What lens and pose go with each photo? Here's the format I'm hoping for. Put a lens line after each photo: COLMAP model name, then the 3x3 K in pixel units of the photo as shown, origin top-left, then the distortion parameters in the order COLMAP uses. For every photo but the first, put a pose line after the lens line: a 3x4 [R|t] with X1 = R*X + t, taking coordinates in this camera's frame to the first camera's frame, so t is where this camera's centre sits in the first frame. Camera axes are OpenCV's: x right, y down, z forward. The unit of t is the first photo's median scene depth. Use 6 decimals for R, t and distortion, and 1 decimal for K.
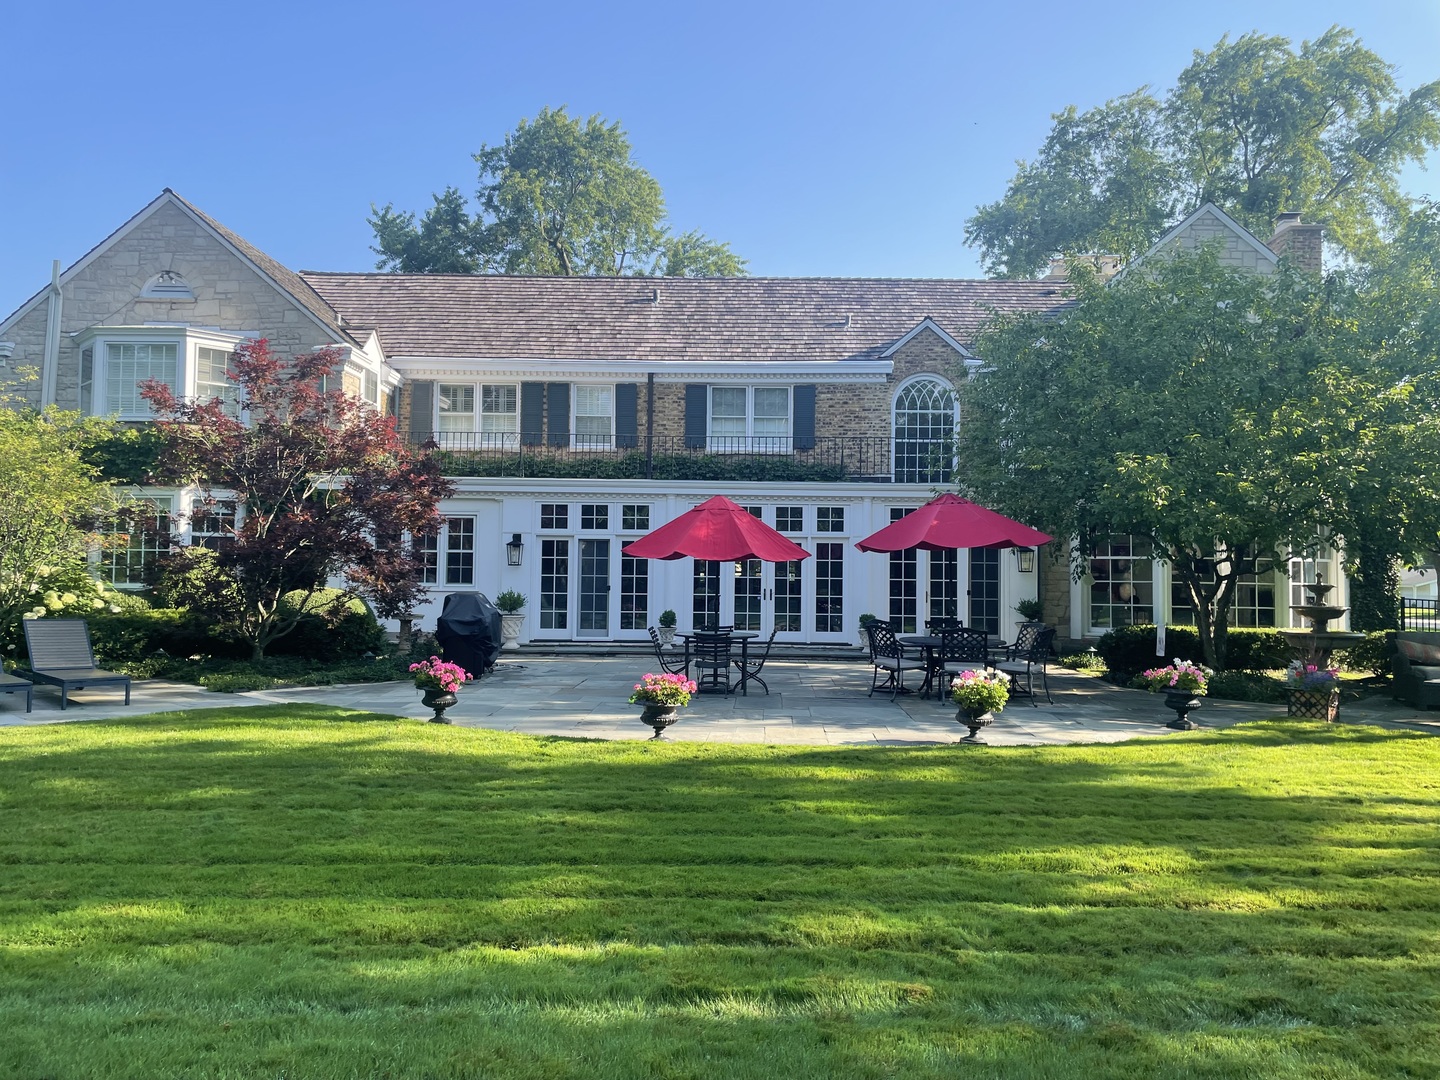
lens RADIAL K [[1099.5, 0, 722.9], [0, 1099.5, 544.8], [0, 0, 1]] dist [0.038915, -0.019447]
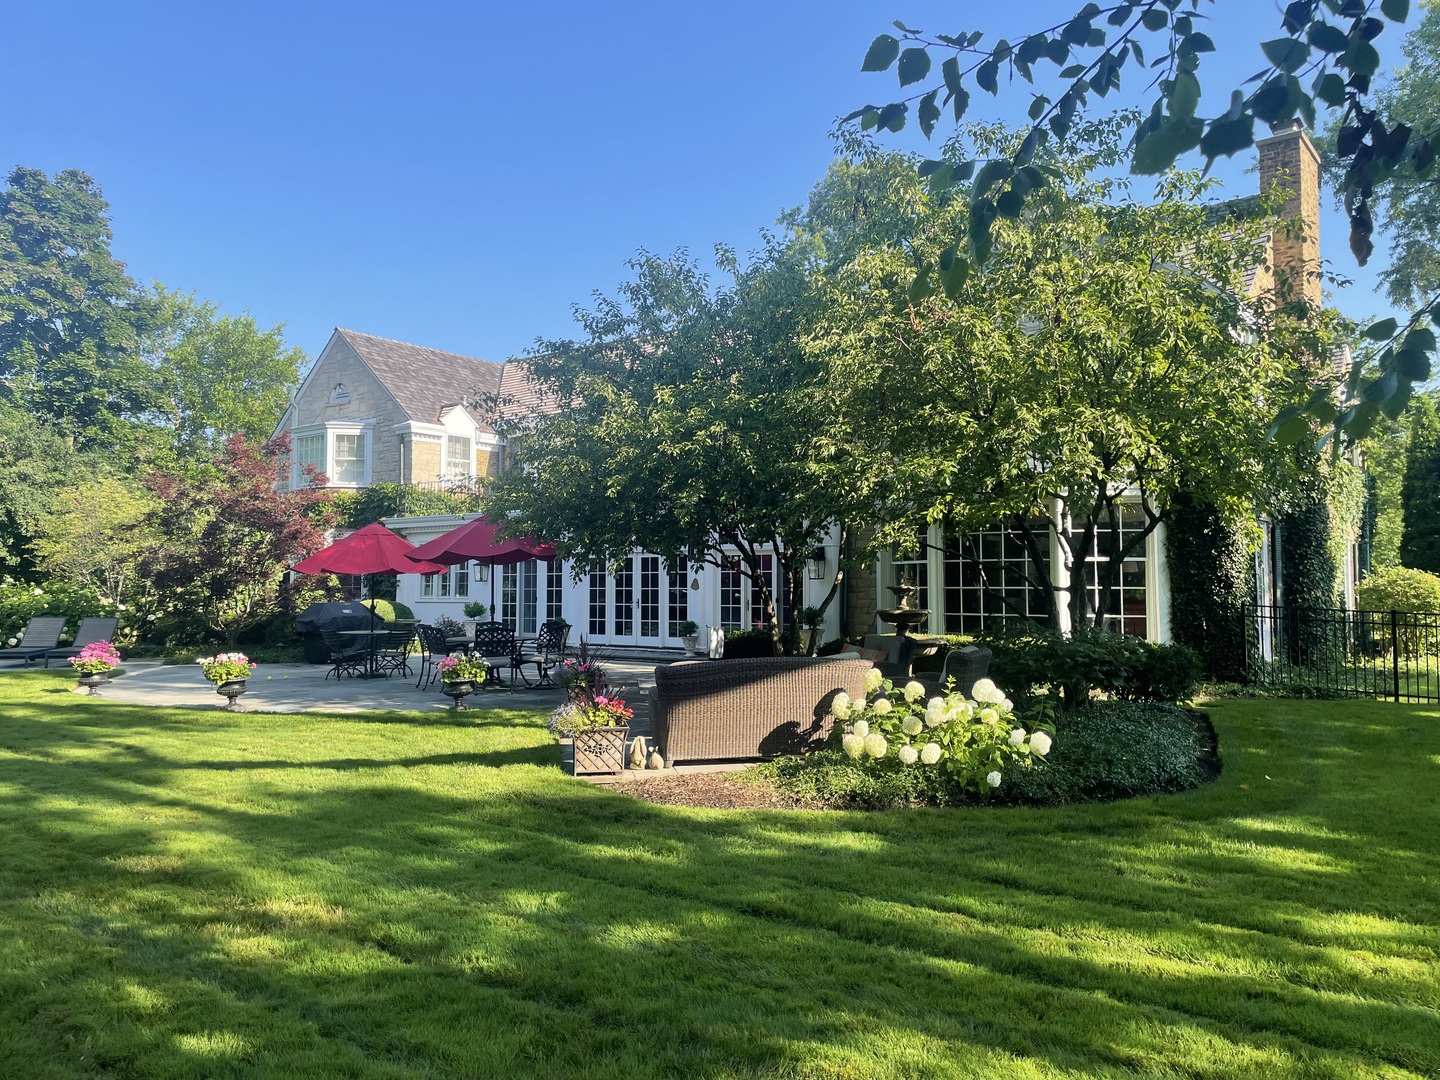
lens RADIAL K [[1099.5, 0, 723.4], [0, 1099.5, 533.0], [0, 0, 1]] dist [0.038915, -0.019447]
pose [[0.794011, -0.041283, -0.606500, 0.799389], [0.024060, 0.999044, -0.036505, 0.016002], [0.607427, 0.014393, 0.794245, 0.156181]]
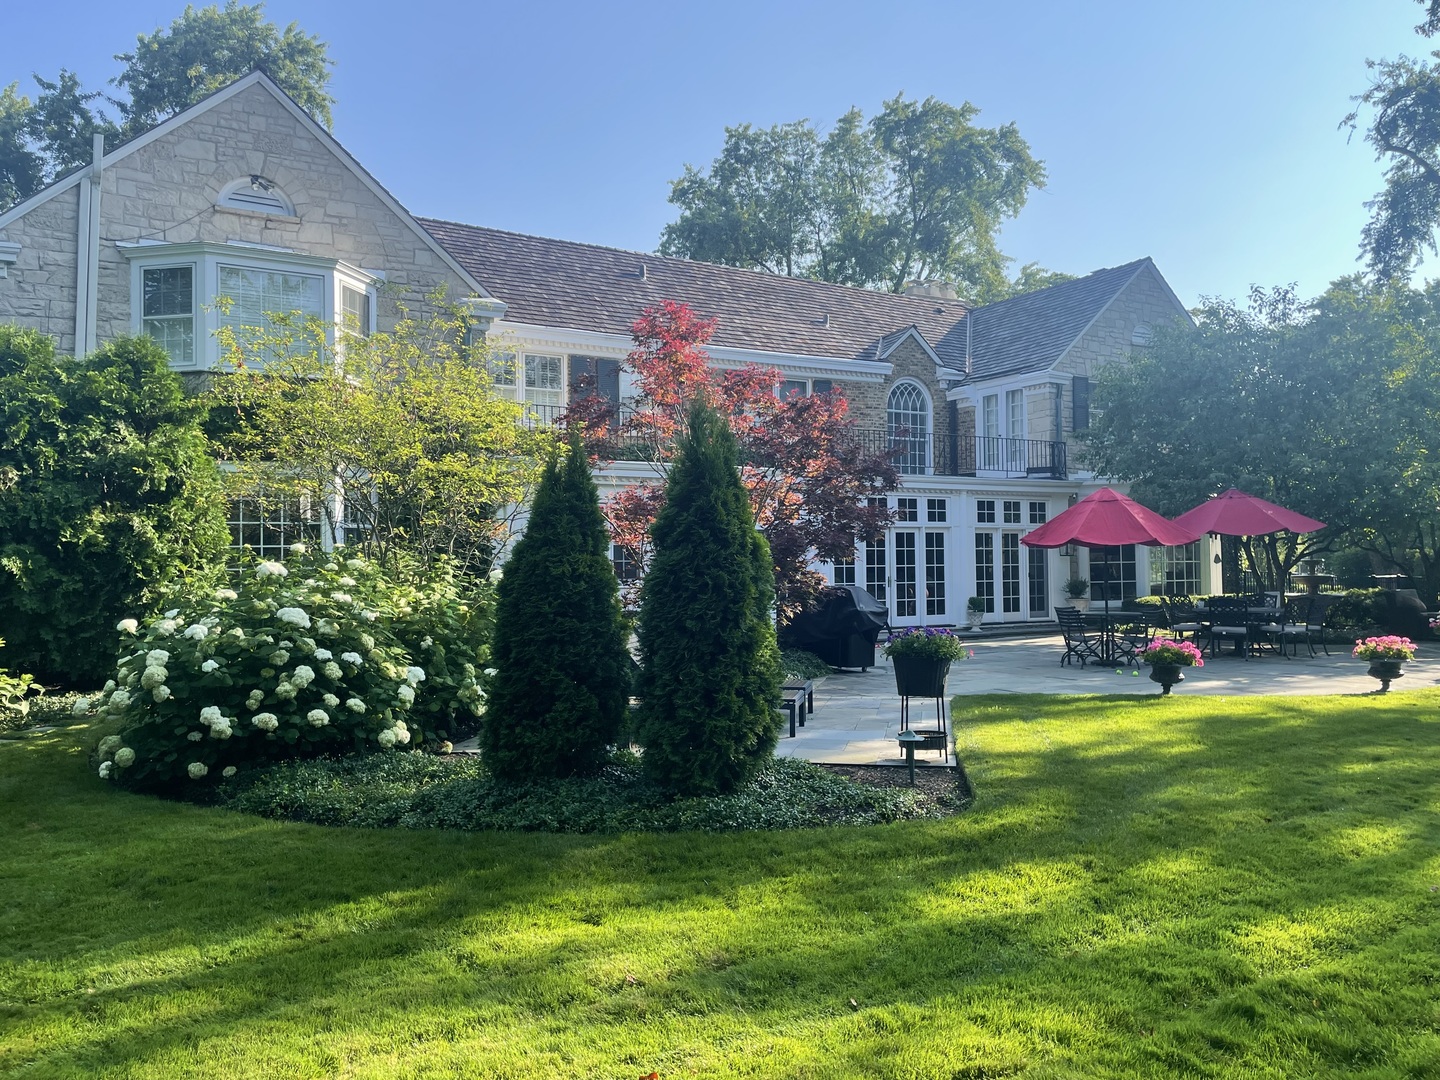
lens RADIAL K [[1141.5, 0, 725.1], [0, 1141.5, 537.8], [0, 0, 1]] dist [0.025329, -0.023445]
pose [[0.822078, -0.009532, 0.569295, -0.714523], [0.003428, 0.999925, 0.011793, -0.010569], [-0.569364, -0.007743, 0.822049, 0.189399]]
